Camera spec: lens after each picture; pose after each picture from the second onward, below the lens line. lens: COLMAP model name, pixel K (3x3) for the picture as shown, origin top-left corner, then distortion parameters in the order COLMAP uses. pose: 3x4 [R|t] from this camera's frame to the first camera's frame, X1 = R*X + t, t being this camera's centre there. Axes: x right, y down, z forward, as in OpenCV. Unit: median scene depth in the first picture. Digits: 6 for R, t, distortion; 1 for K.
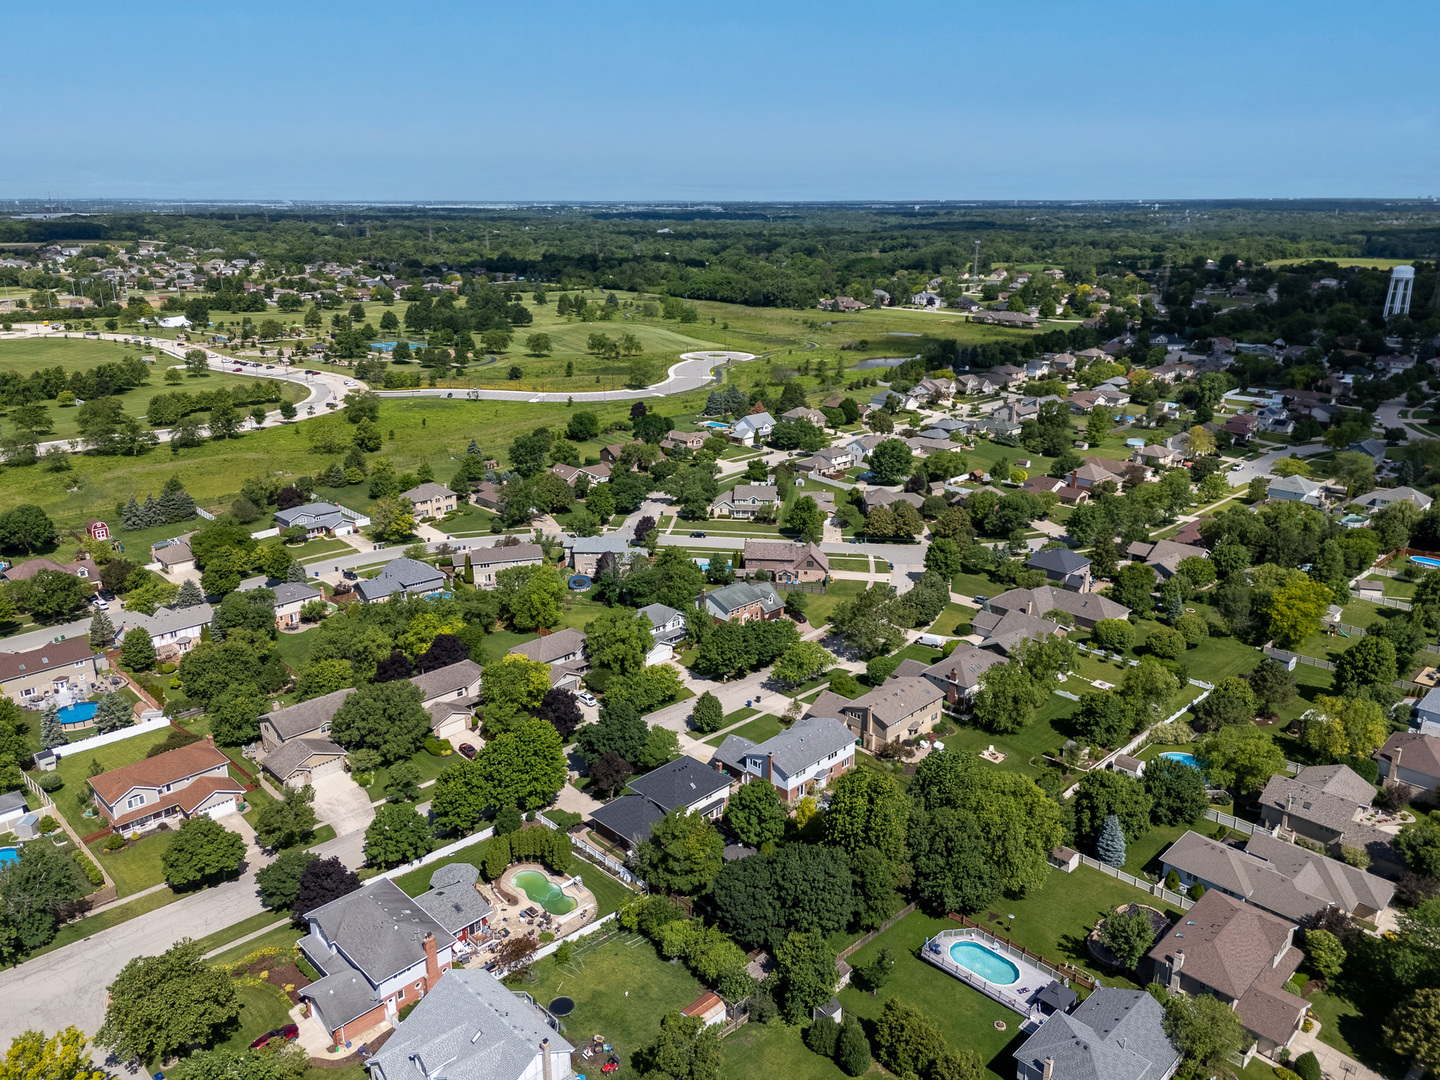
lens RADIAL K [[1049.8, 0, 720.0], [0, 1049.8, 540.0], [0, 0, 1]] dist [0.102792, -0.153031]
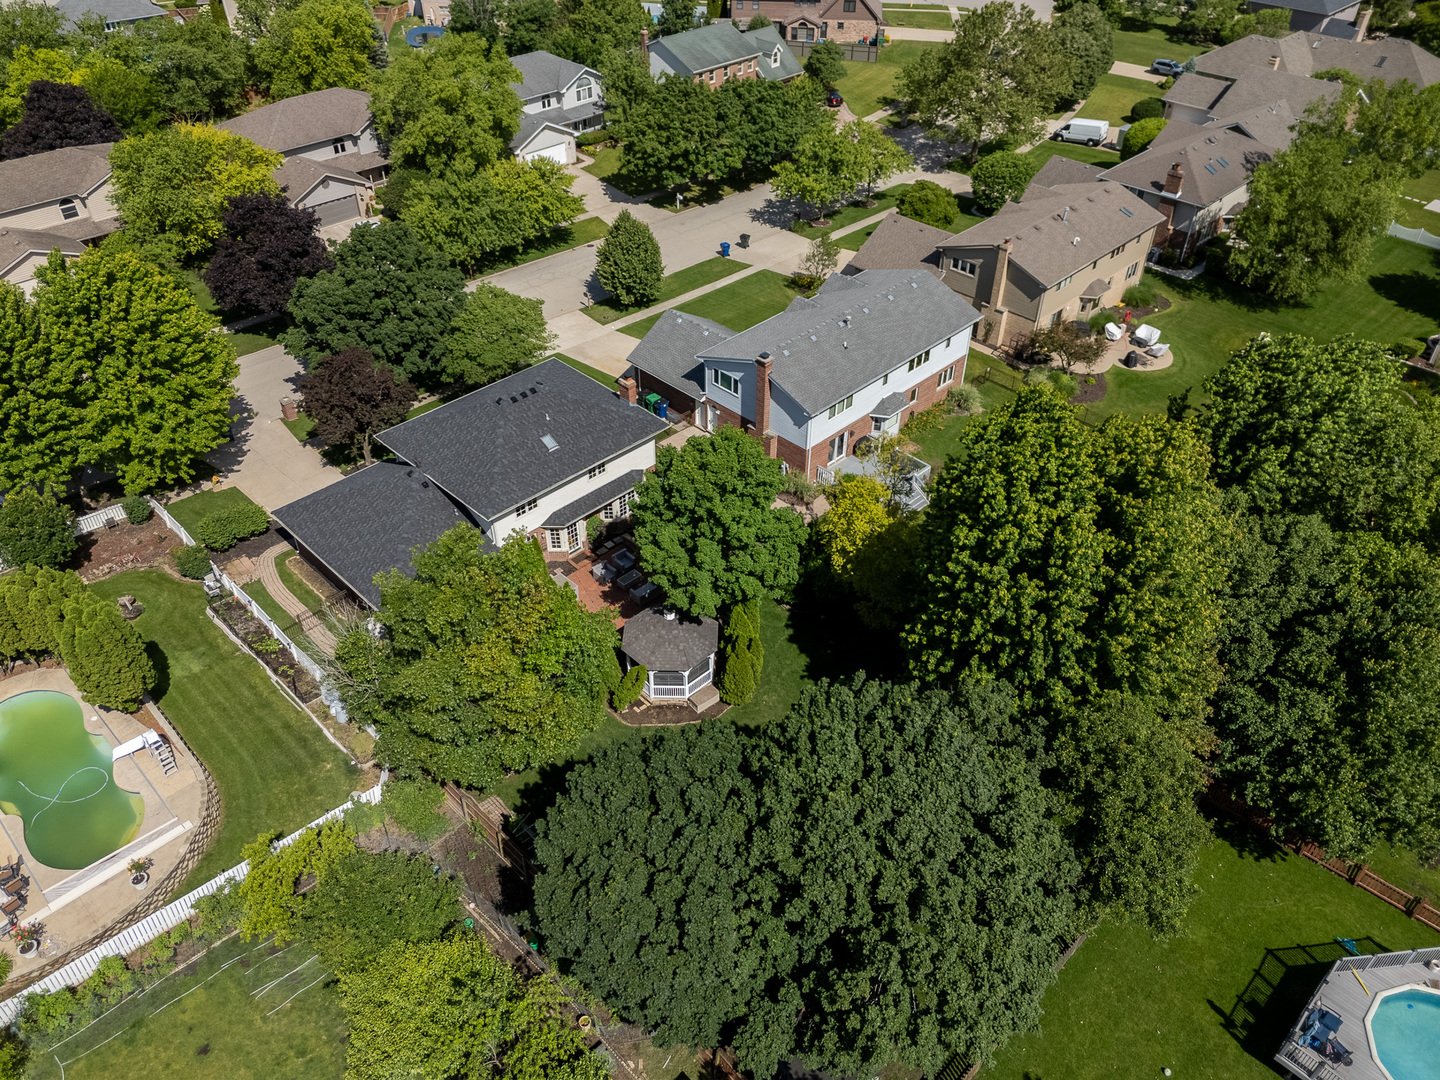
lens RADIAL K [[1064.2, 0, 722.5], [0, 1064.2, 539.7], [0, 0, 1]] dist [0.083622, -0.087861]
pose [[0.999994, 0.002928, 0.001617, 0.024826], [-0.003317, 0.930114, 0.367256, 0.094867], [-0.000429, -0.367260, 0.930118, 0.476507]]
